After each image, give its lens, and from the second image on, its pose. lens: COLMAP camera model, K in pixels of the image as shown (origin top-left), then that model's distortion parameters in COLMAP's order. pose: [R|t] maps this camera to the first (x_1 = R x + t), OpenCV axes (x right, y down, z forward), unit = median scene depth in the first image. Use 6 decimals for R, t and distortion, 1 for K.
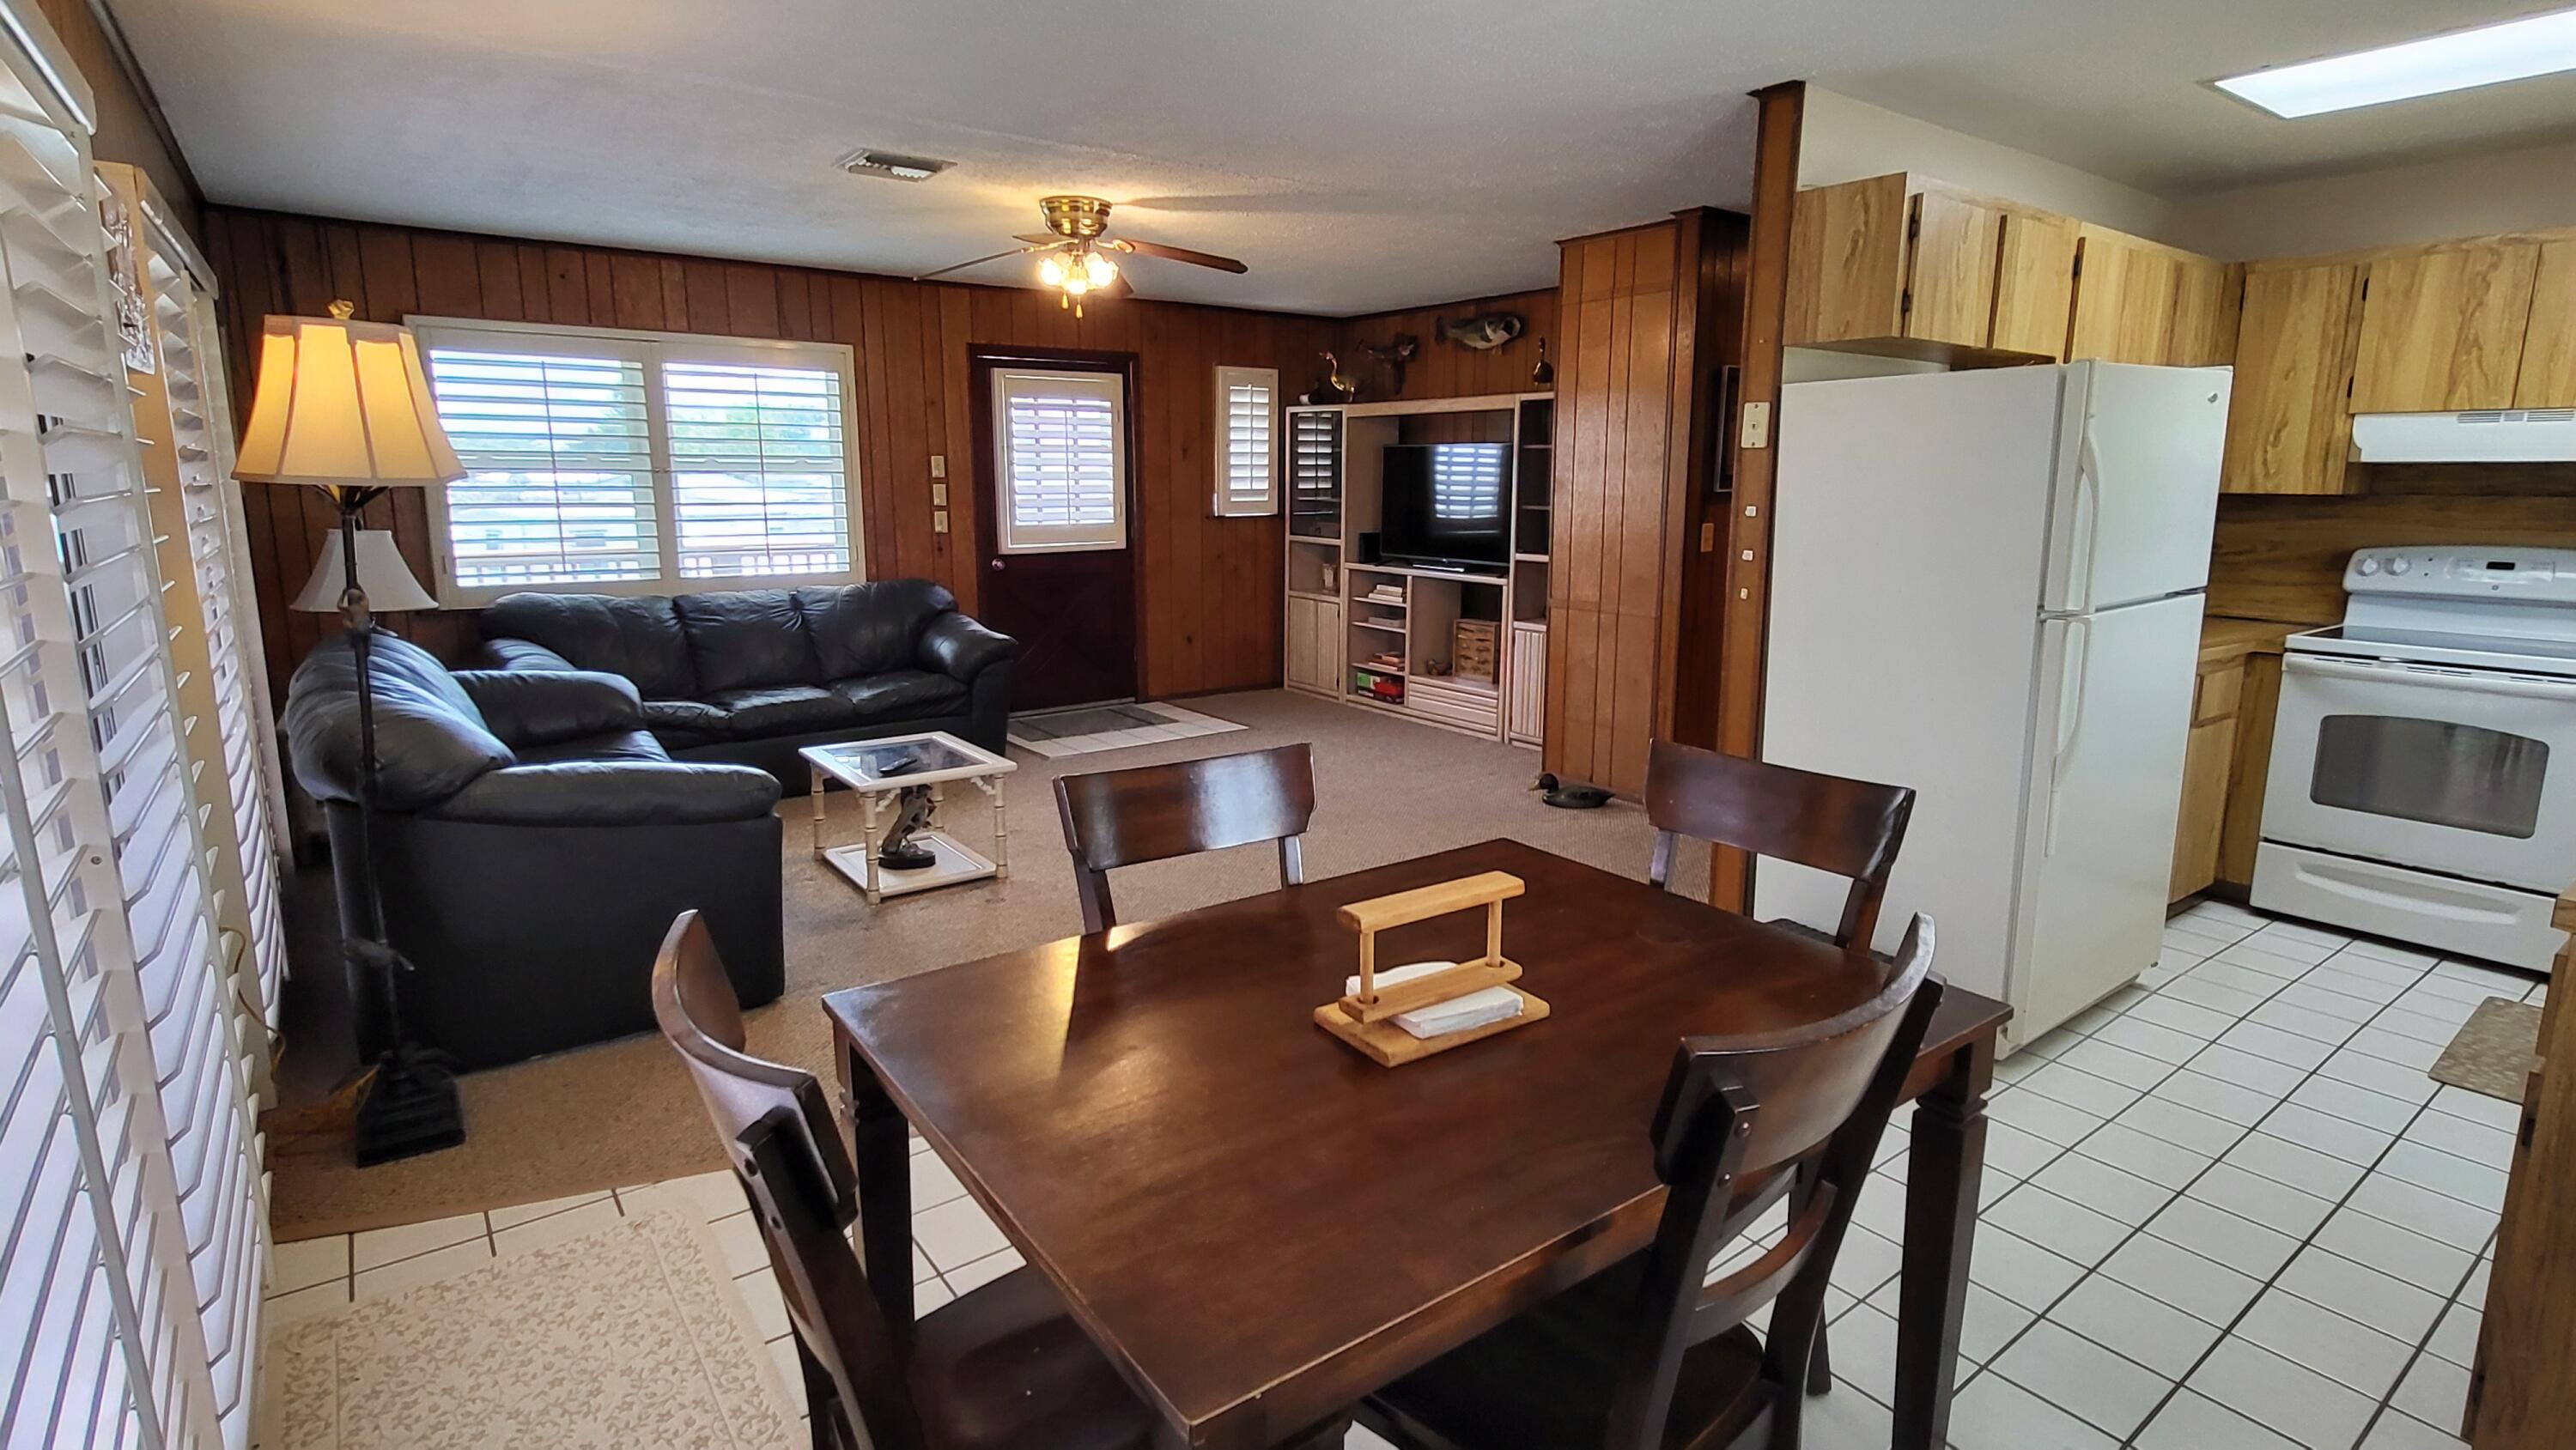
lens RADIAL K [[1262.6, 0, 1303.7], [0, 1262.6, 706.0], [0, 0, 1]] dist [0.003288, 0.001129]
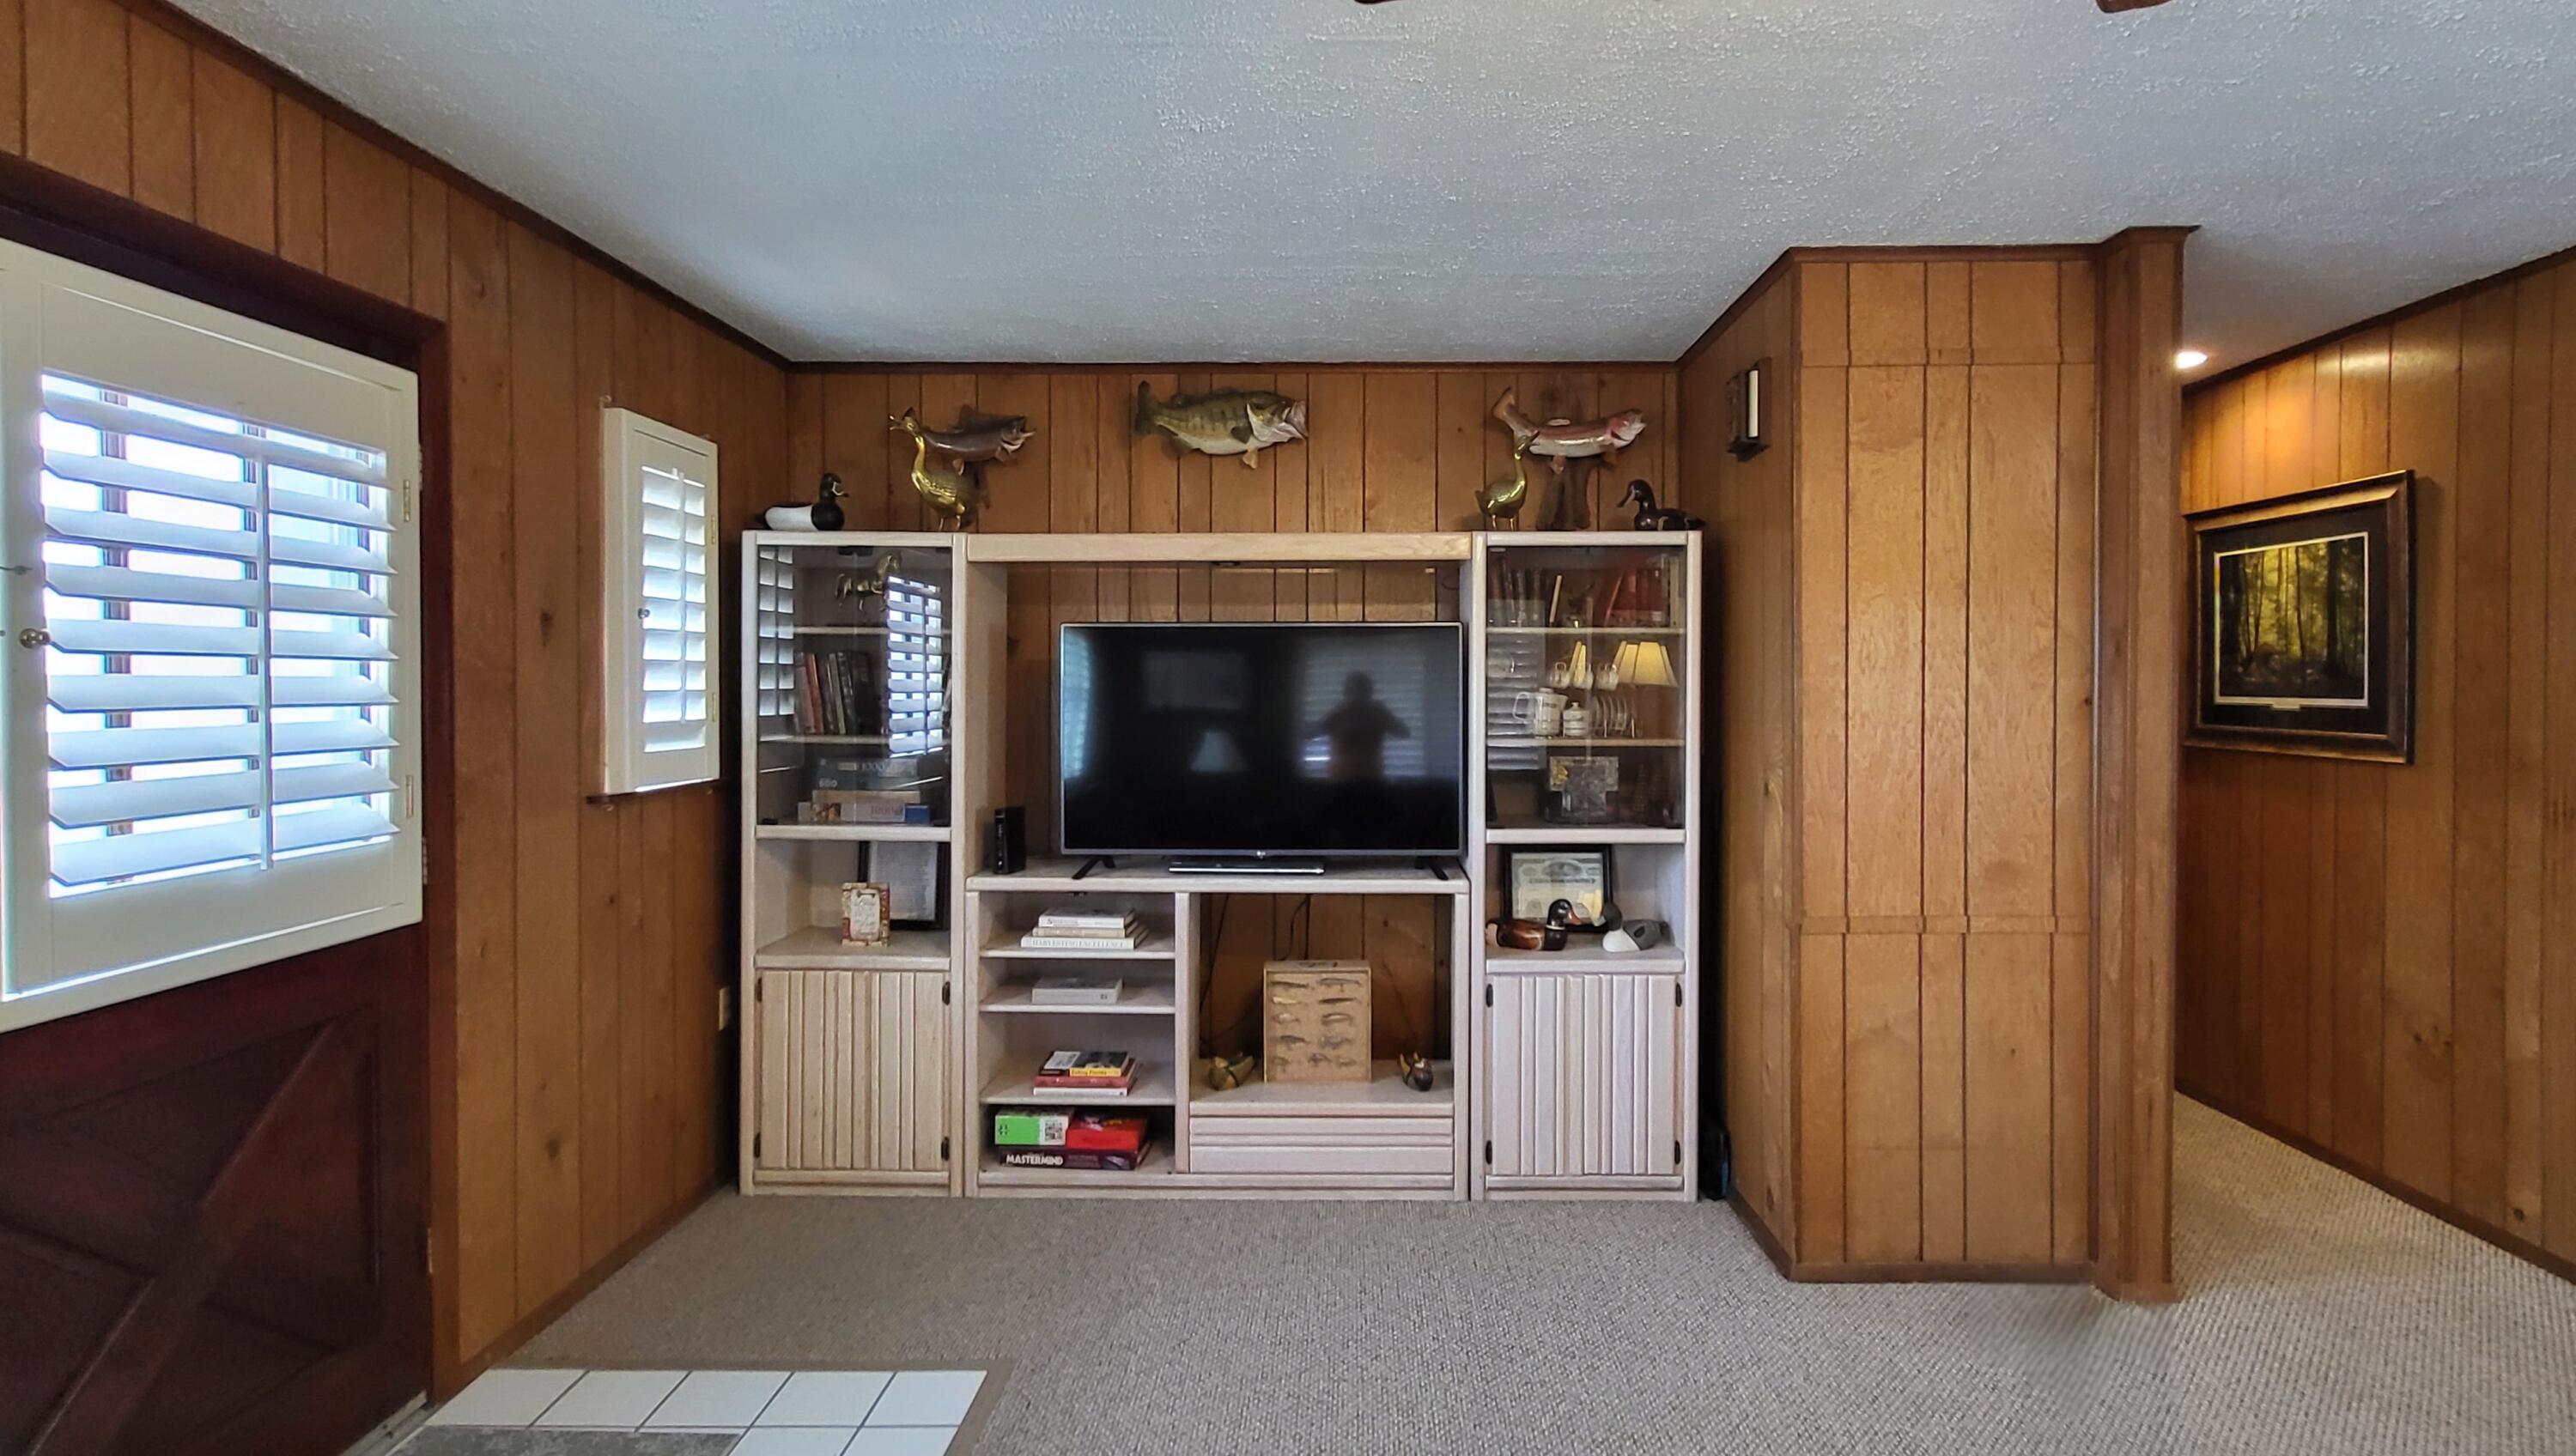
lens RADIAL K [[1264.7, 0, 1294.8], [0, 1264.7, 712.4], [0, 0, 1]] dist [-0.003880, -0.000225]
pose [[0.608182, -0.020457, 0.793534, -0.485318], [0.148136, 0.985031, -0.088141, -0.220858], [-0.779853, 0.171156, 0.602109, 1.211287]]
